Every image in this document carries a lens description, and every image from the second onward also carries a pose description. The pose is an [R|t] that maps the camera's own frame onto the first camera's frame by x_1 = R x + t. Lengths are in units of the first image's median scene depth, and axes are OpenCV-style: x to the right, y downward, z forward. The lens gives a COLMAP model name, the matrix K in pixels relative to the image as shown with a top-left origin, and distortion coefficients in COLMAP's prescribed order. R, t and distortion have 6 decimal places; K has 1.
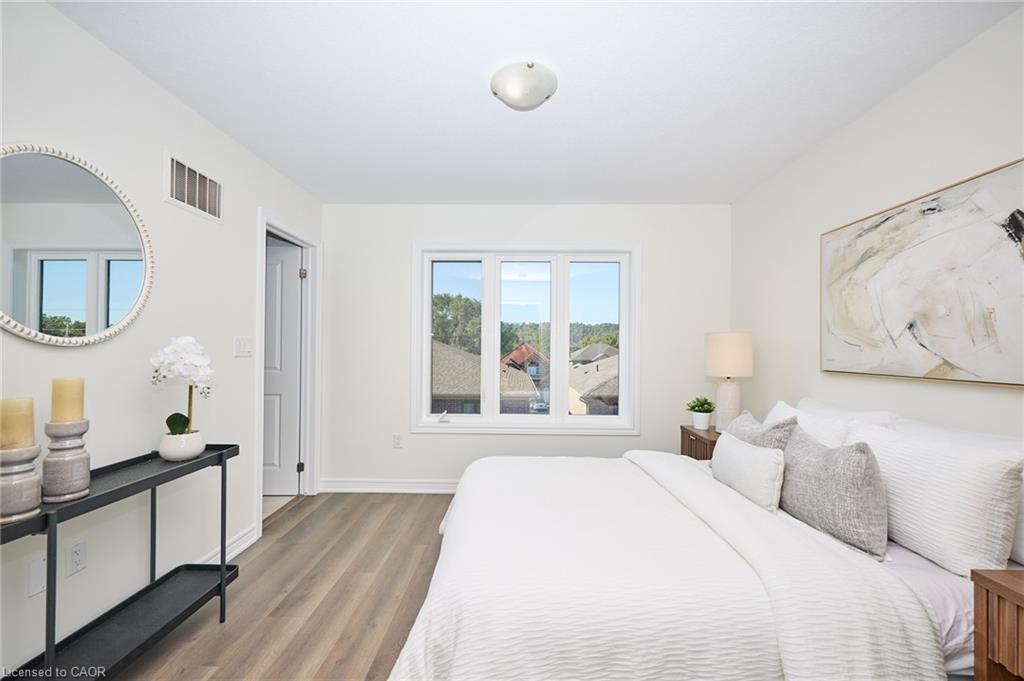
lens RADIAL K [[420.8, 0, 512.0], [0, 420.8, 340.5], [0, 0, 1]] dist [-0.000125, -0.000021]
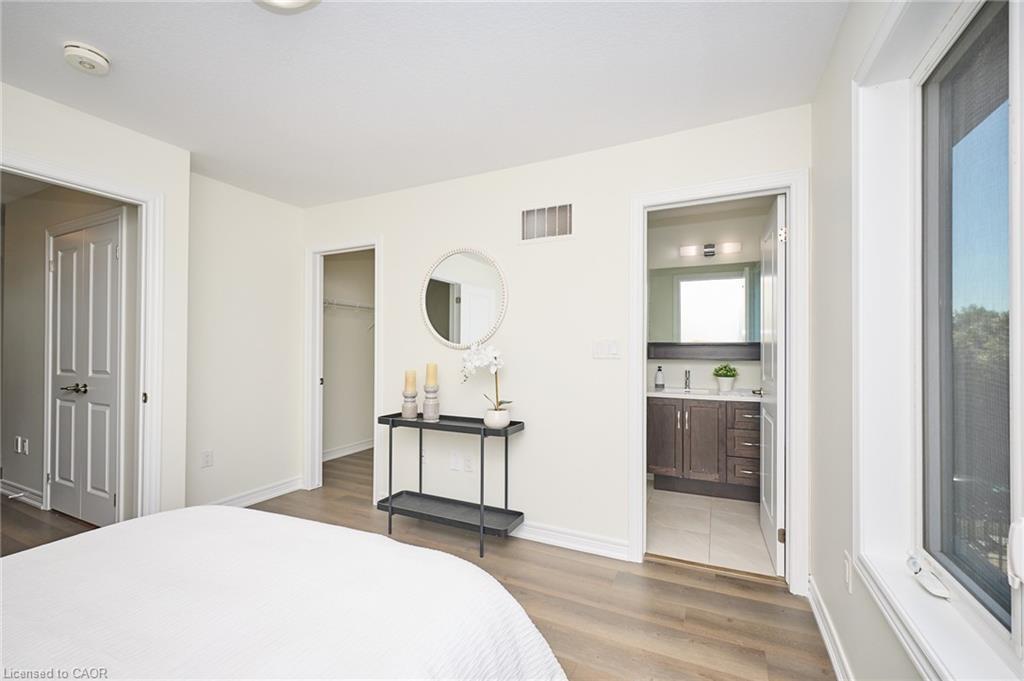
lens RADIAL K [[420.8, 0, 512.0], [0, 420.8, 340.5], [0, 0, 1]] dist [-0.000125, -0.000021]
pose [[-0.417077, -0.009805, -0.908818, 0.413212], [0.014697, 0.999738, -0.017531, 0.009730], [0.908752, -0.020668, -0.416824, 1.416022]]
